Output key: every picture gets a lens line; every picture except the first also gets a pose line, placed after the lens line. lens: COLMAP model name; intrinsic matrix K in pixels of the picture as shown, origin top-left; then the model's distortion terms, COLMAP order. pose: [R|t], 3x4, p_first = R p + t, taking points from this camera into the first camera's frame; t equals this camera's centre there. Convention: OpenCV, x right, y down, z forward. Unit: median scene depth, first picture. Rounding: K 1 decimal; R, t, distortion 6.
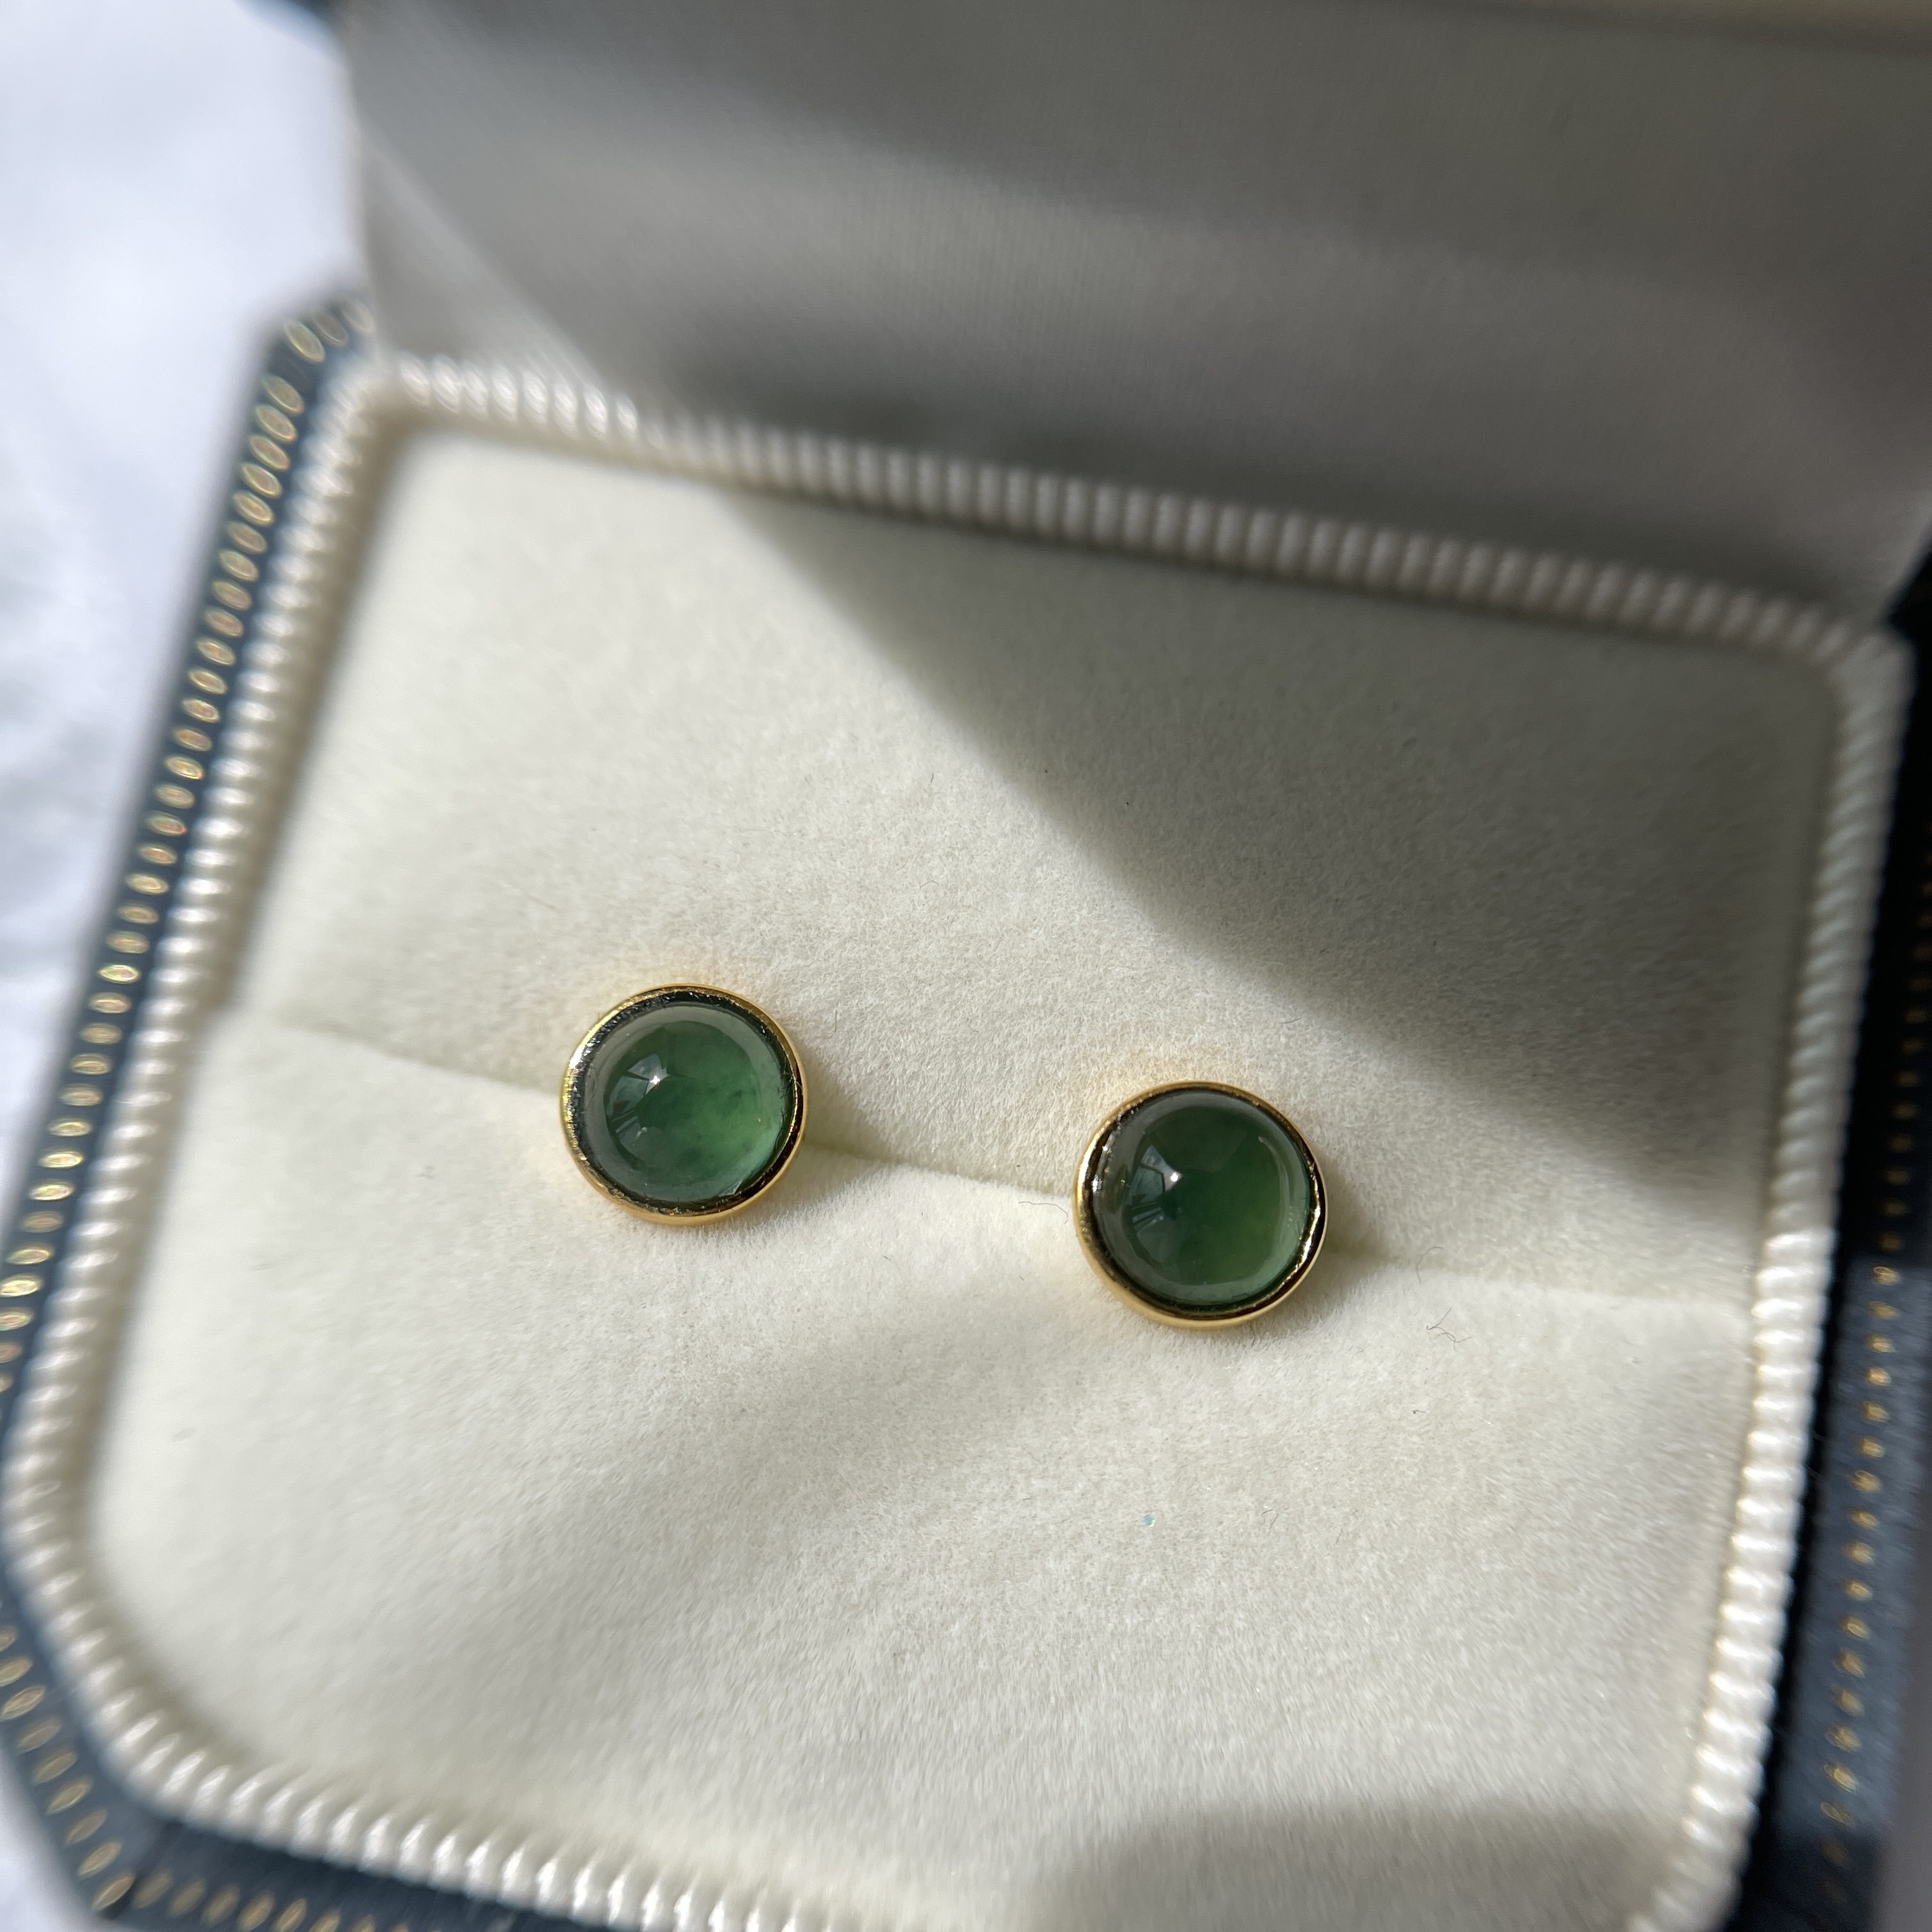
lens RADIAL K [[1927.3, 0, 966.1], [0, 1927.3, 937.0], [0, 0, 1]] dist [0.128834, -0.157962]
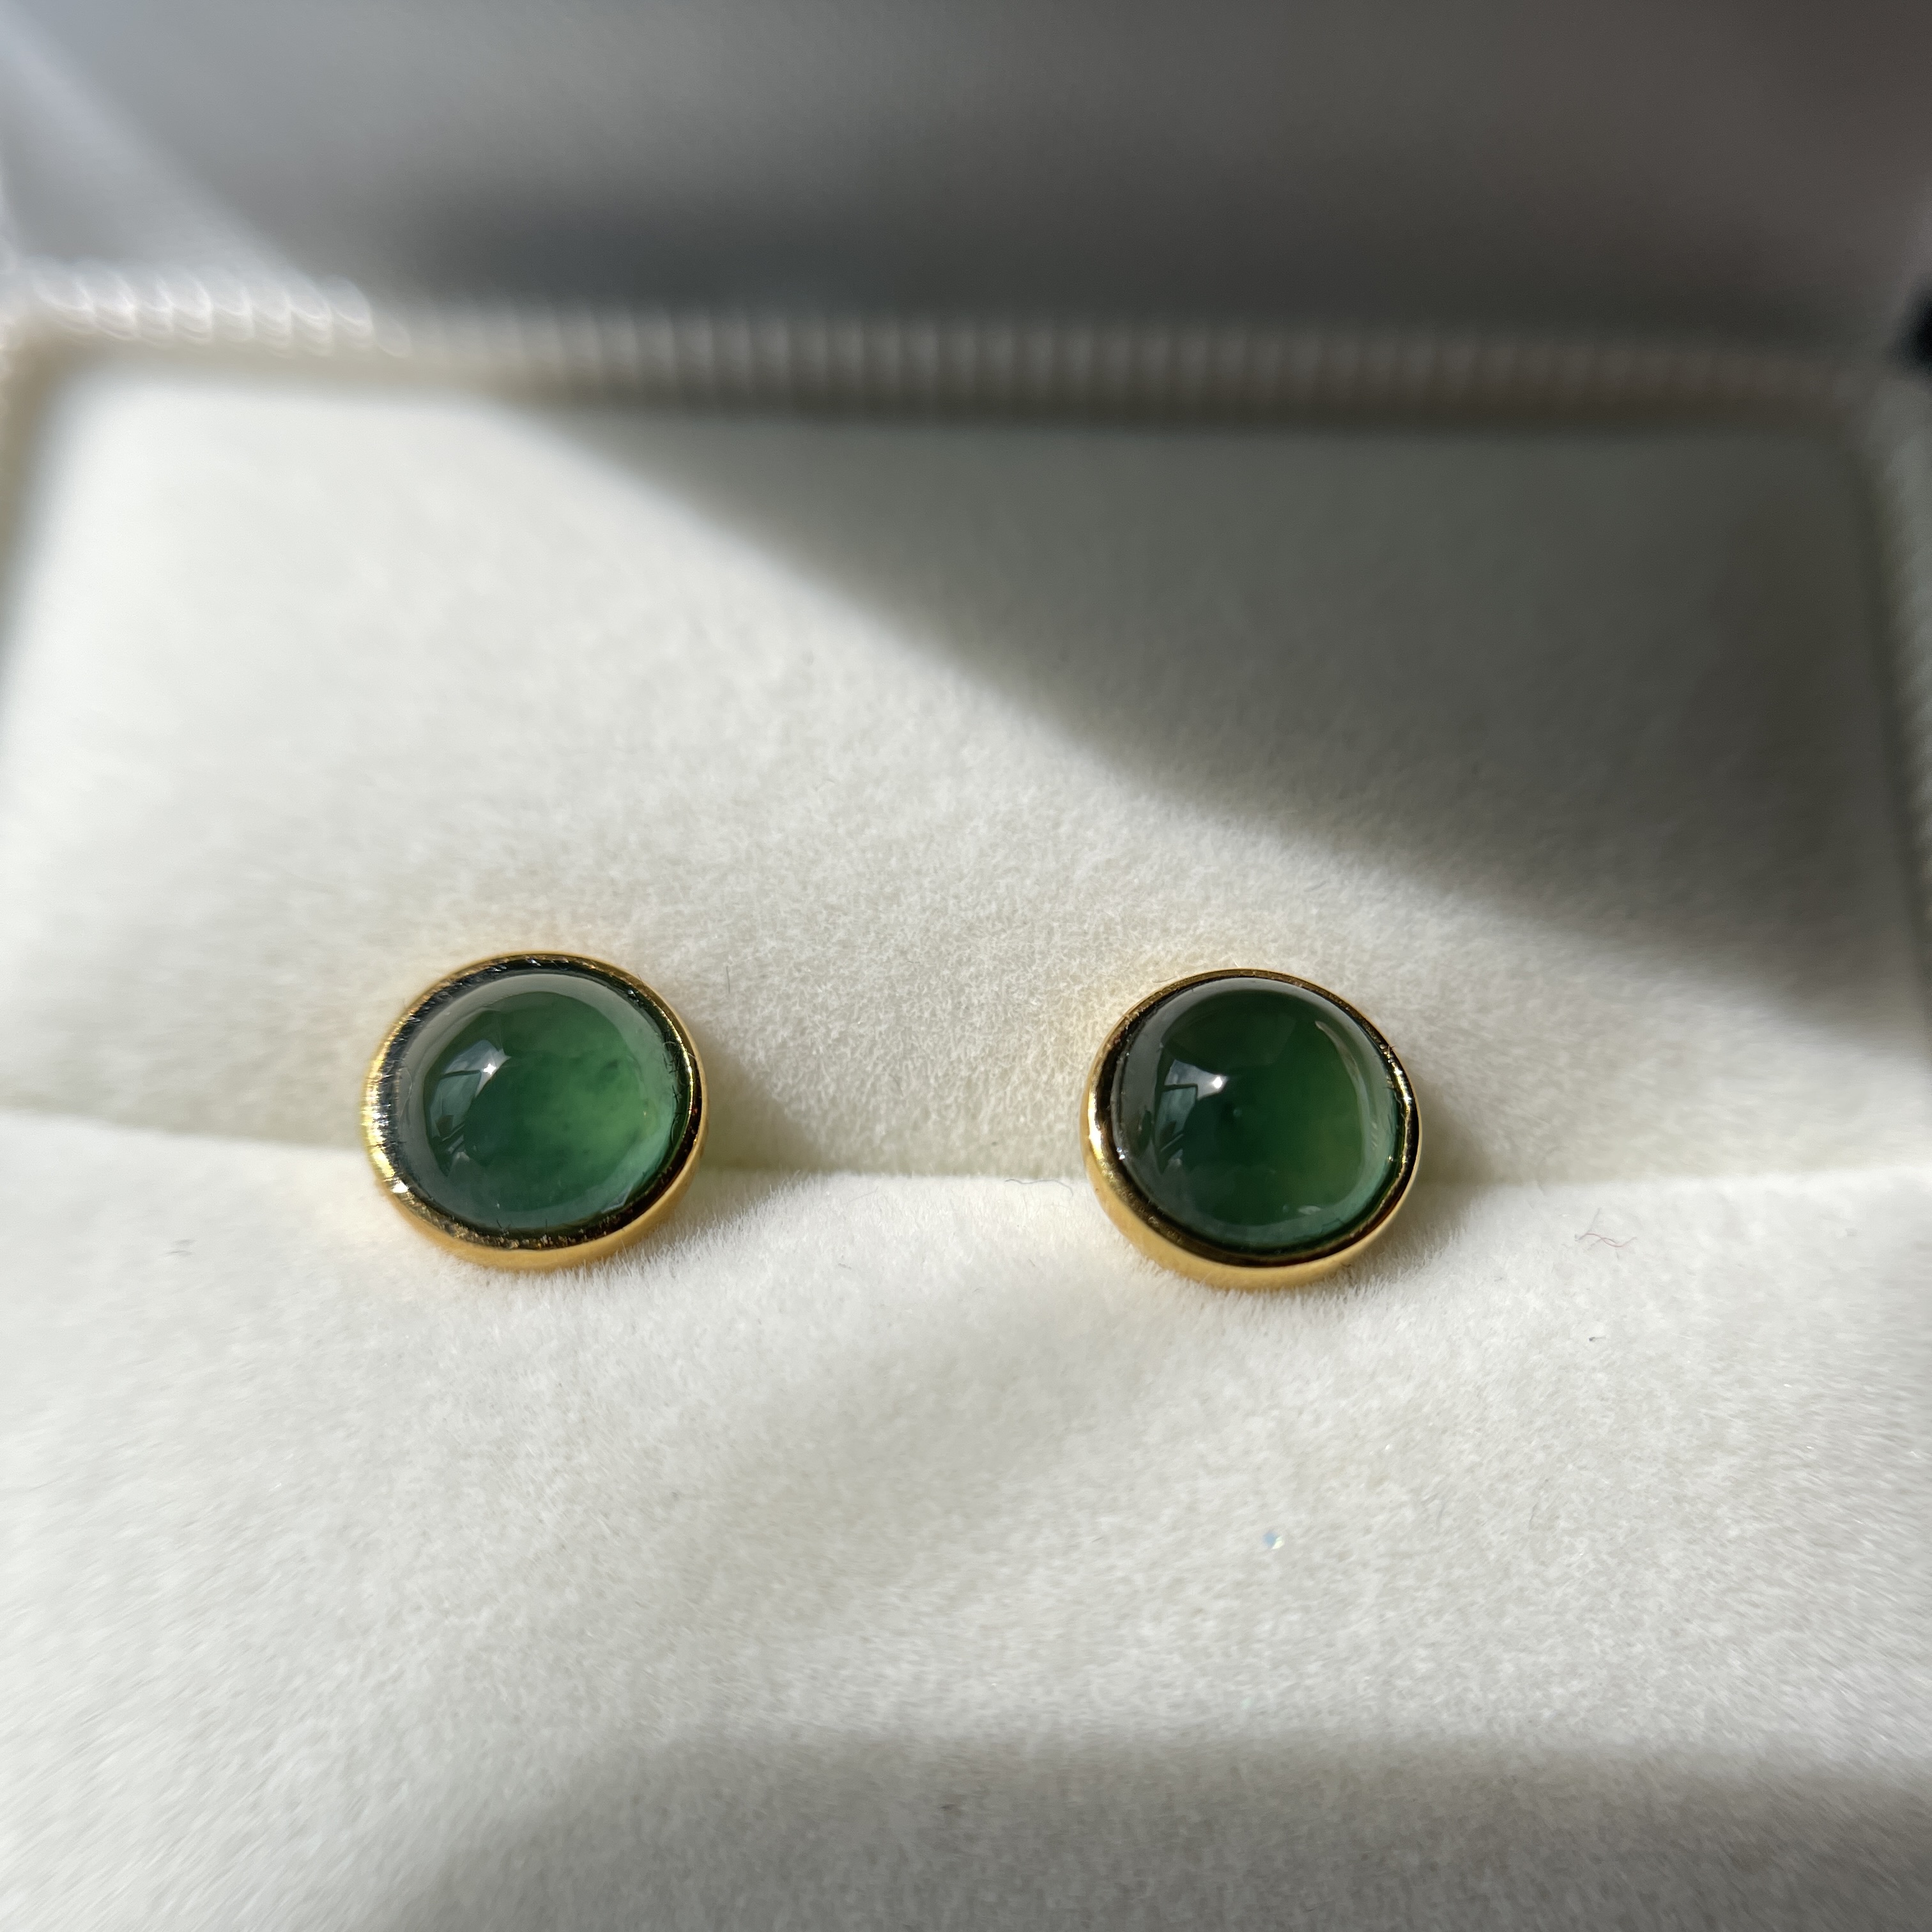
lens RADIAL K [[2028.0, 0, 959.8], [0, 2028.0, 968.4], [0, 0, 1]] dist [0.080164, -0.000645]
pose [[0.984447, -0.134774, 0.112698, -0.070877], [0.151554, 0.975941, -0.156752, 0.187031], [-0.088860, 0.171393, 0.981187, 0.232983]]
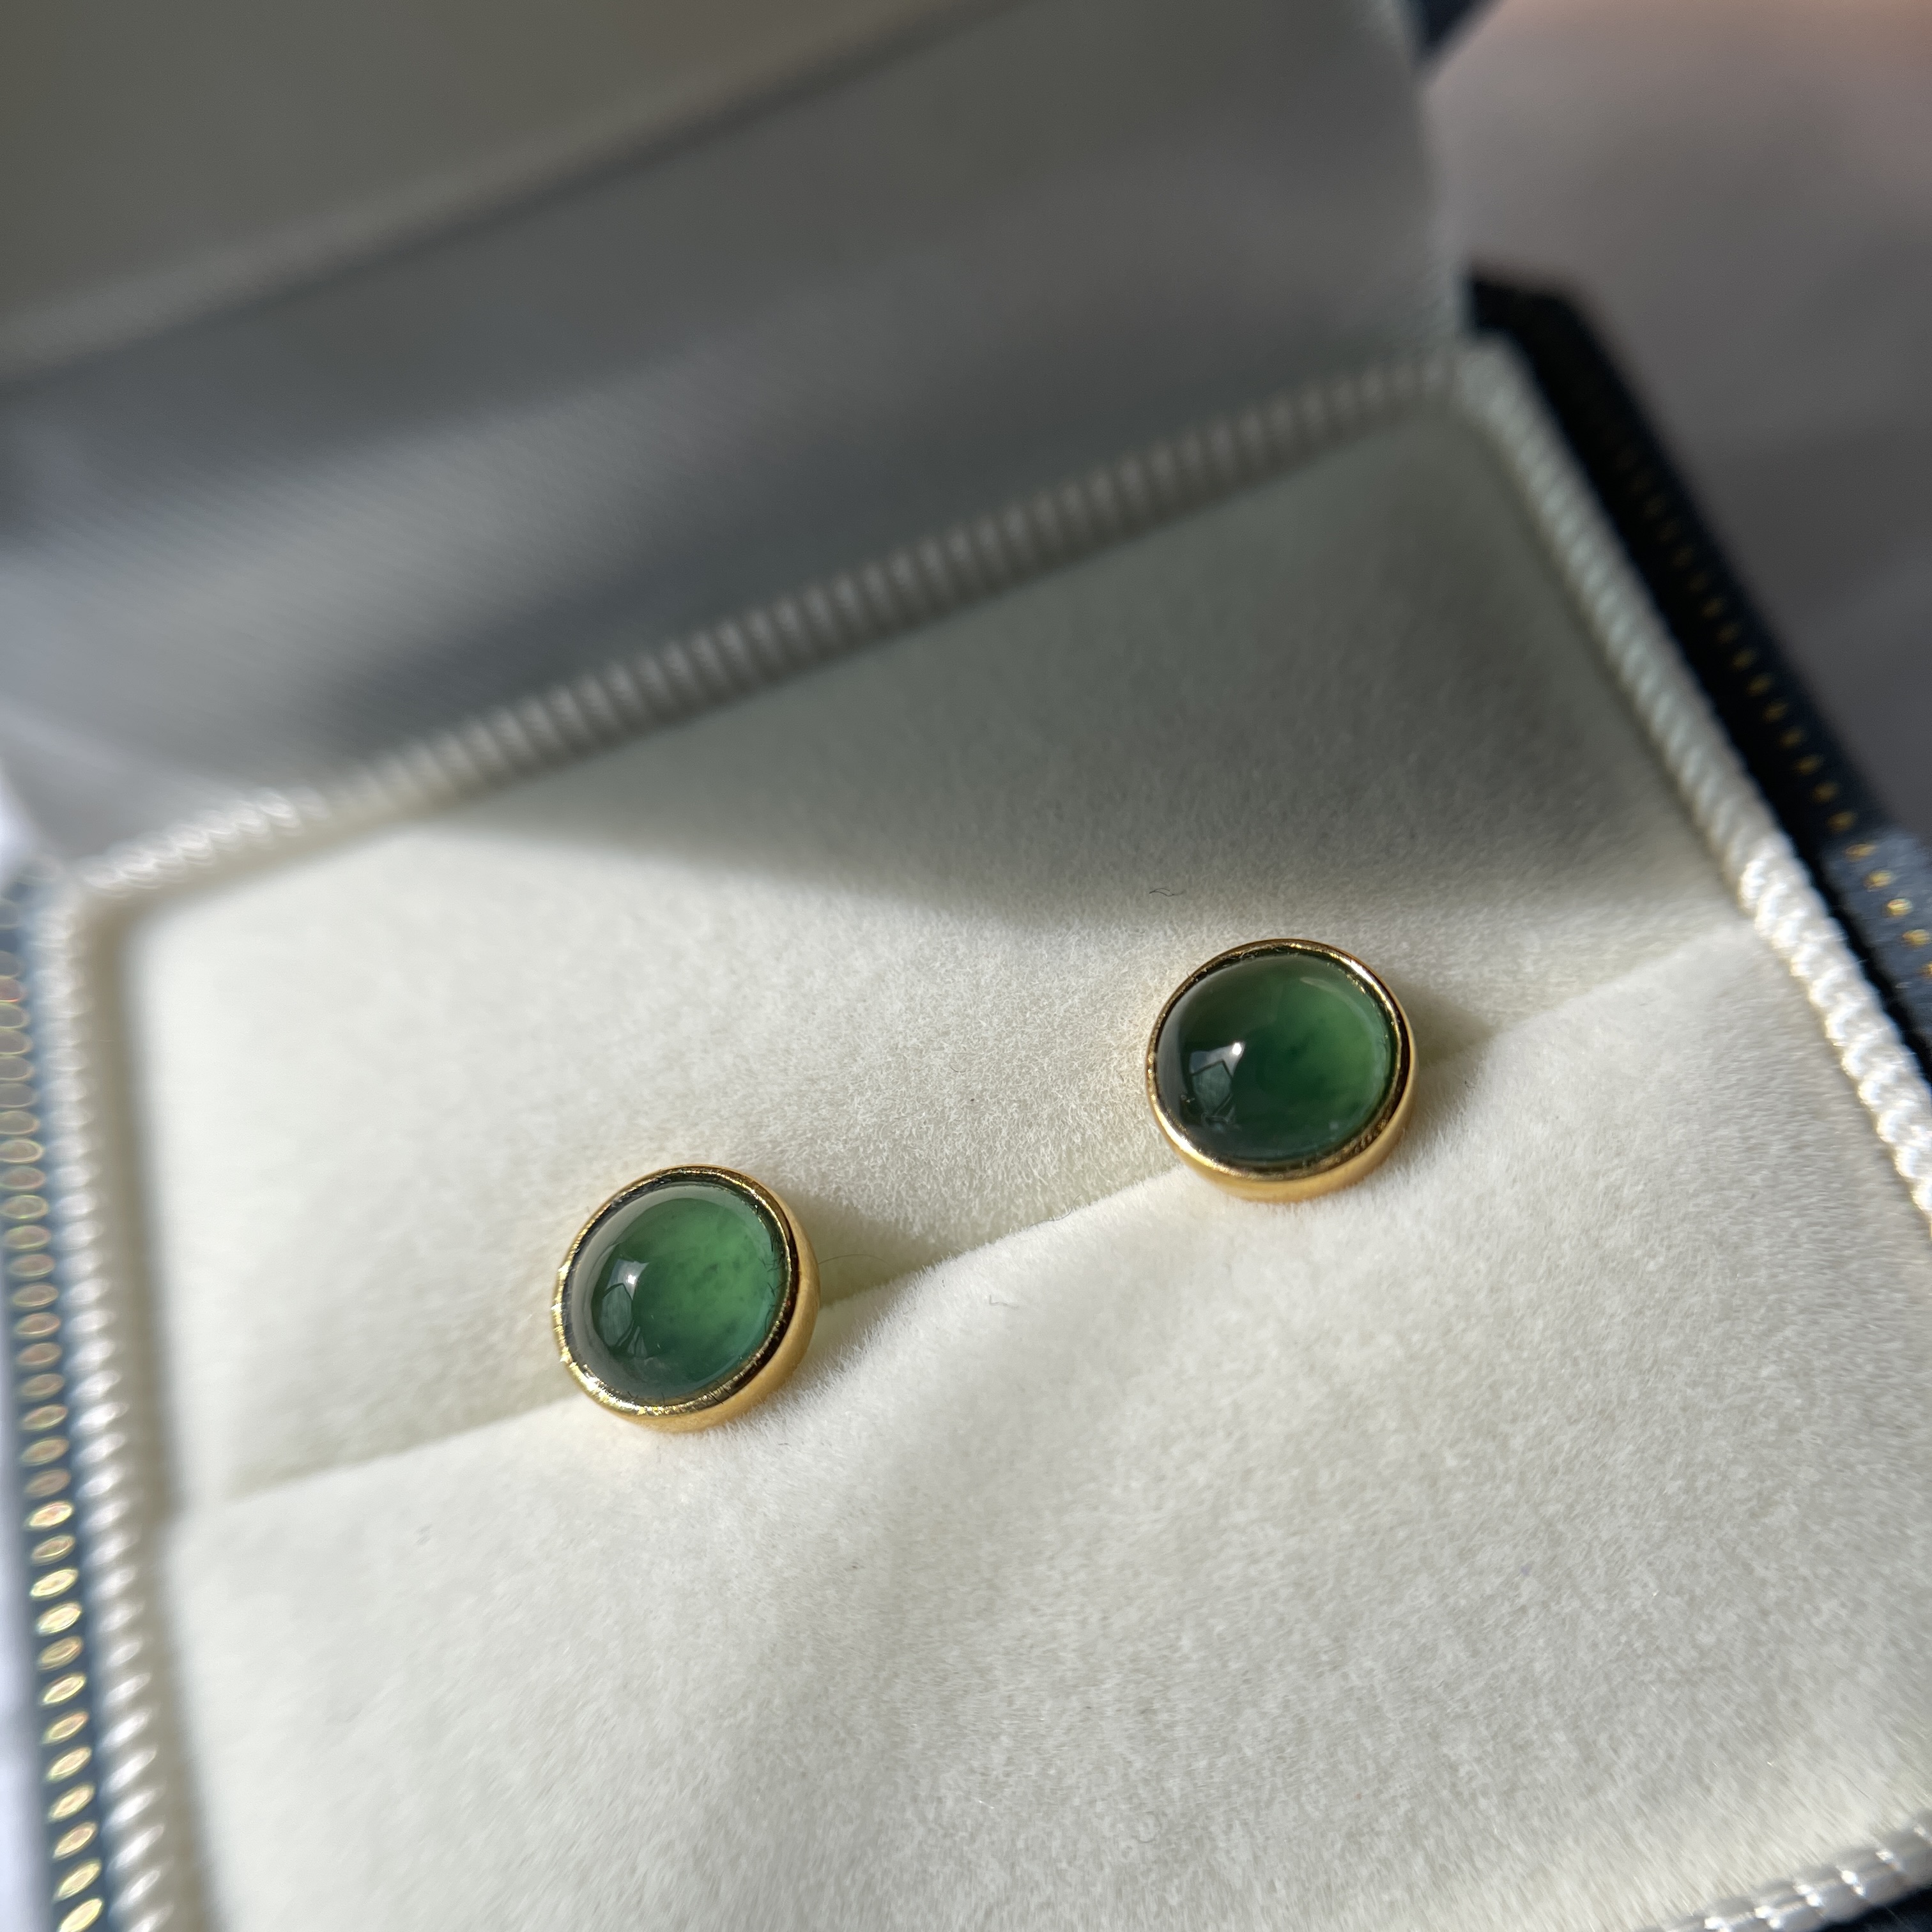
lens RADIAL K [[2028.0, 0, 959.8], [0, 2028.0, 968.4], [0, 0, 1]] dist [0.080164, -0.000645]
pose [[0.862693, -0.499225, 0.080841, -0.015125], [0.502226, 0.826921, -0.252927, 0.275673], [0.059418, 0.258798, 0.964102, 0.040002]]
